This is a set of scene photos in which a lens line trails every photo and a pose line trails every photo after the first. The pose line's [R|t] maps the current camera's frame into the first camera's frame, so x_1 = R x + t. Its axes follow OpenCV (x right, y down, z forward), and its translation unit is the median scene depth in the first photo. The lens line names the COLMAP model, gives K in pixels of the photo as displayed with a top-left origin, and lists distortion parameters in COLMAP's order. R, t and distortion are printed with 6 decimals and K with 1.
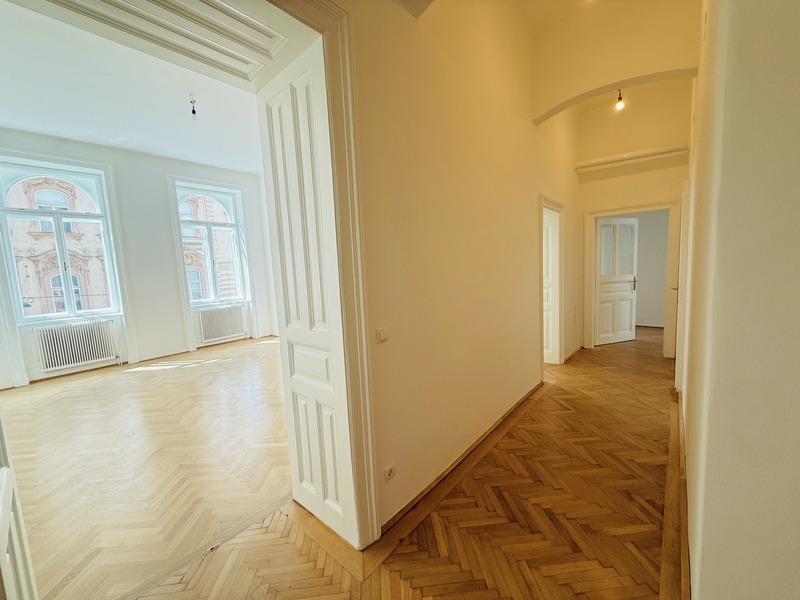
lens RADIAL K [[321.0, 0, 400.5], [0, 321.0, 299.6], [0, 0, 1]] dist [-0.002274, 0.002140]
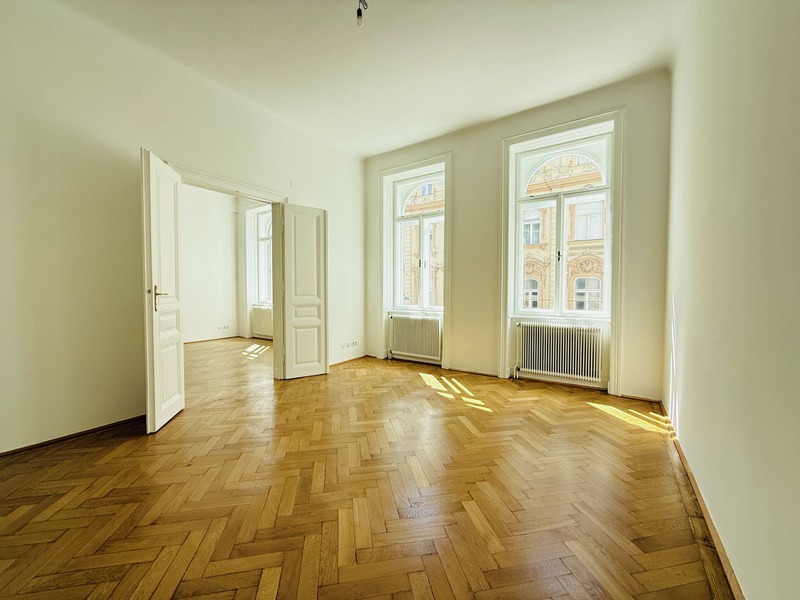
lens RADIAL K [[330.6, 0, 391.9], [0, 330.6, 297.5], [0, 0, 1]] dist [0.012641, -0.000012]
pose [[0.095668, 0.078906, -0.992281, 0.067257], [-0.104588, 0.992132, 0.068811, -0.050583], [0.989904, 0.097197, 0.103168, 0.726610]]
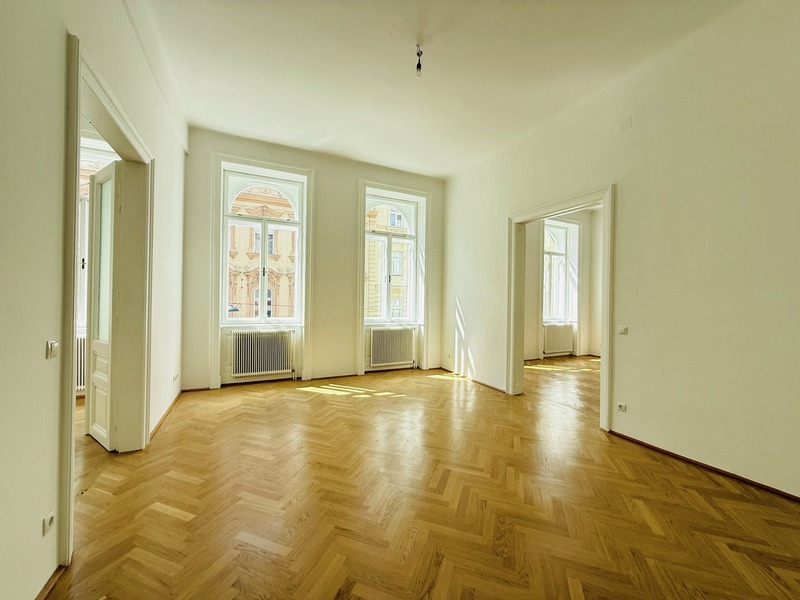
lens RADIAL K [[321.0, 0, 403.6], [0, 321.0, 301.2], [0, 0, 1]] dist [-0.002274, 0.002140]
pose [[0.919963, 0.067298, -0.386185, -0.234786], [-0.102467, 0.992186, -0.071192, 0.011570], [0.378376, 0.105065, 0.919670, 0.236799]]
